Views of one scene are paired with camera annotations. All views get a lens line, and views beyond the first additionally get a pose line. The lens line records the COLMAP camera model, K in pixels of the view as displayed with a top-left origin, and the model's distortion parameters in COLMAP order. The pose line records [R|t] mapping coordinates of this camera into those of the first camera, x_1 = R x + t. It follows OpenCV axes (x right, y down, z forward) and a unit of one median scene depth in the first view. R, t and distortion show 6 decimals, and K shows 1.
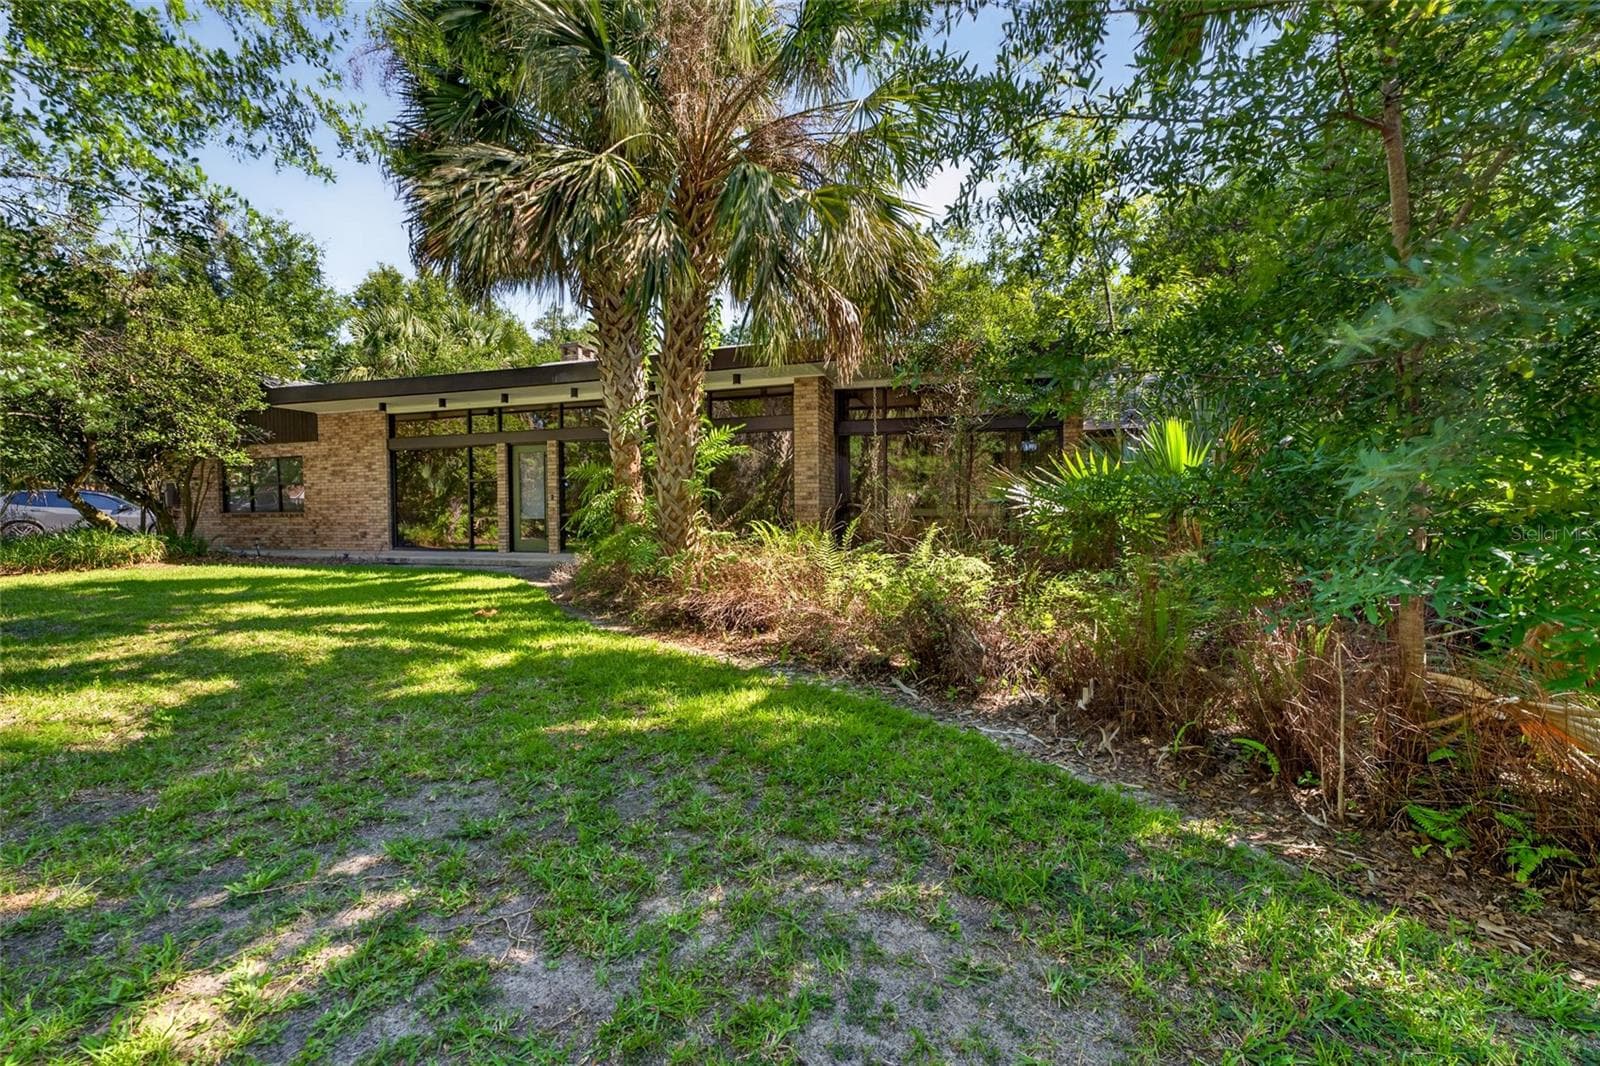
lens RADIAL K [[620.0, 0, 793.6], [0, 620.0, 531.7], [0, 0, 1]] dist [0.000643, 0.000161]
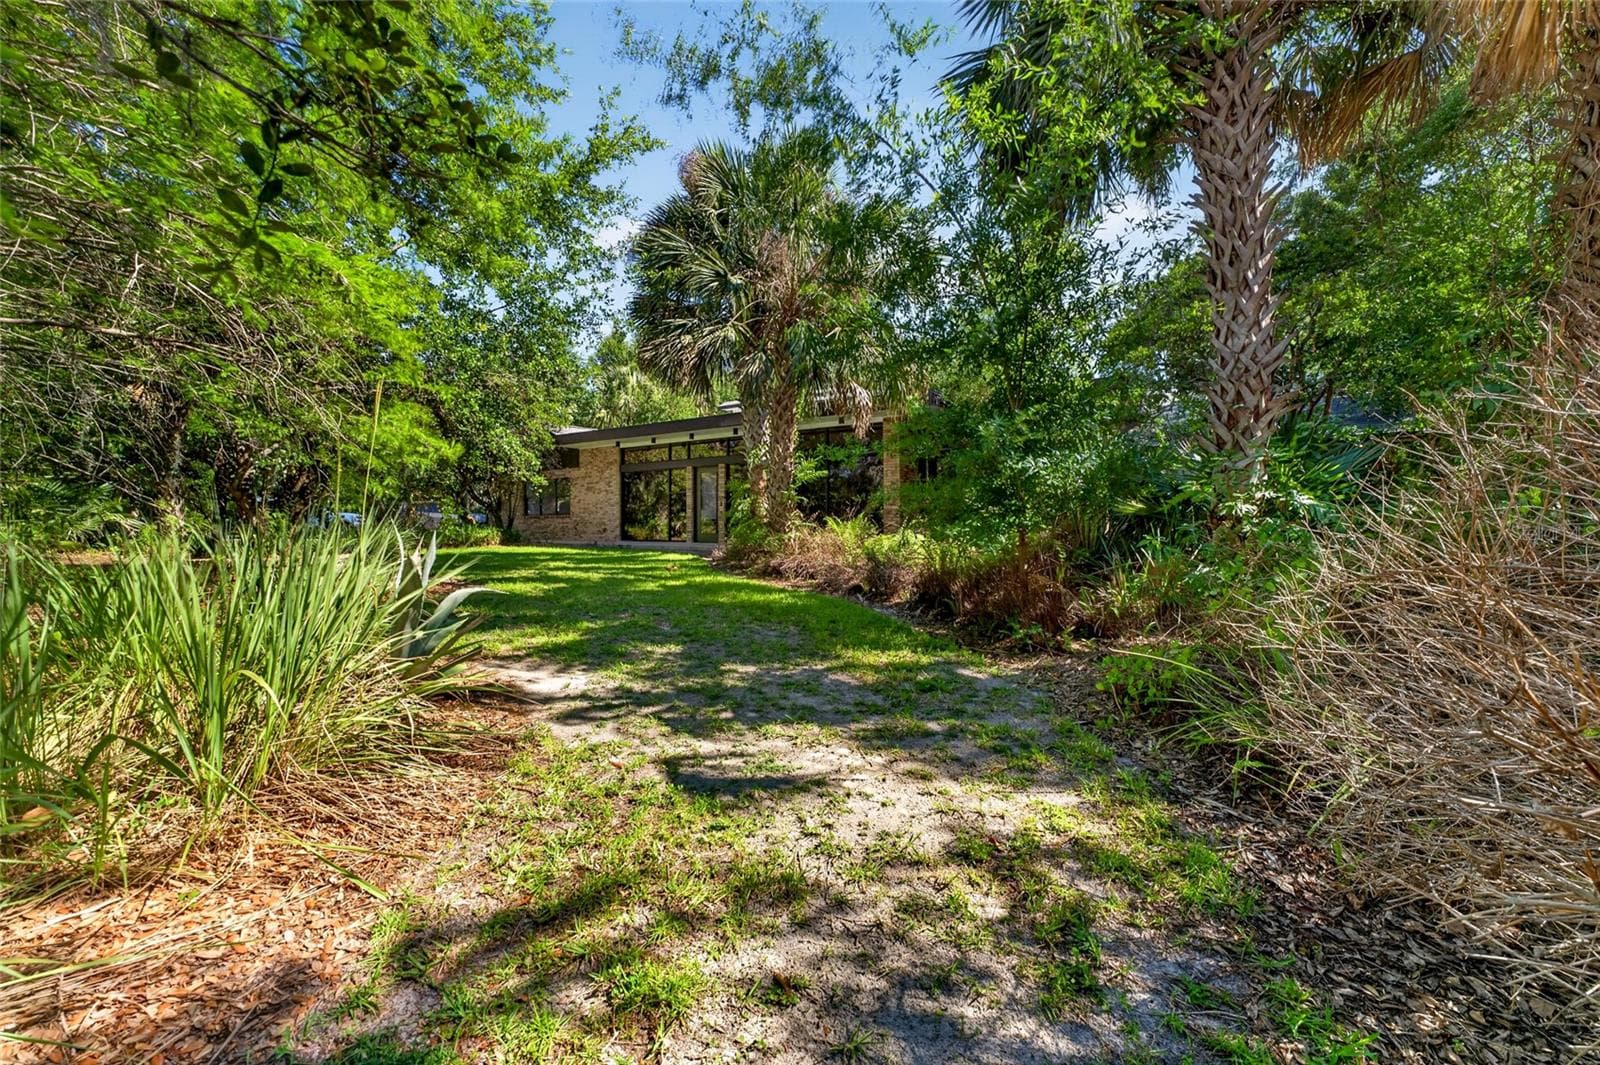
lens RADIAL K [[622.3, 0, 800.0], [0, 622.3, 532.5], [0, 0, 1]] dist [-0.030369, -0.000021]
pose [[0.959934, 0.009152, -0.280078, 0.197264], [-0.013012, 0.999844, -0.011925, 0.026433], [0.279925, 0.015091, 0.959903, -0.339482]]
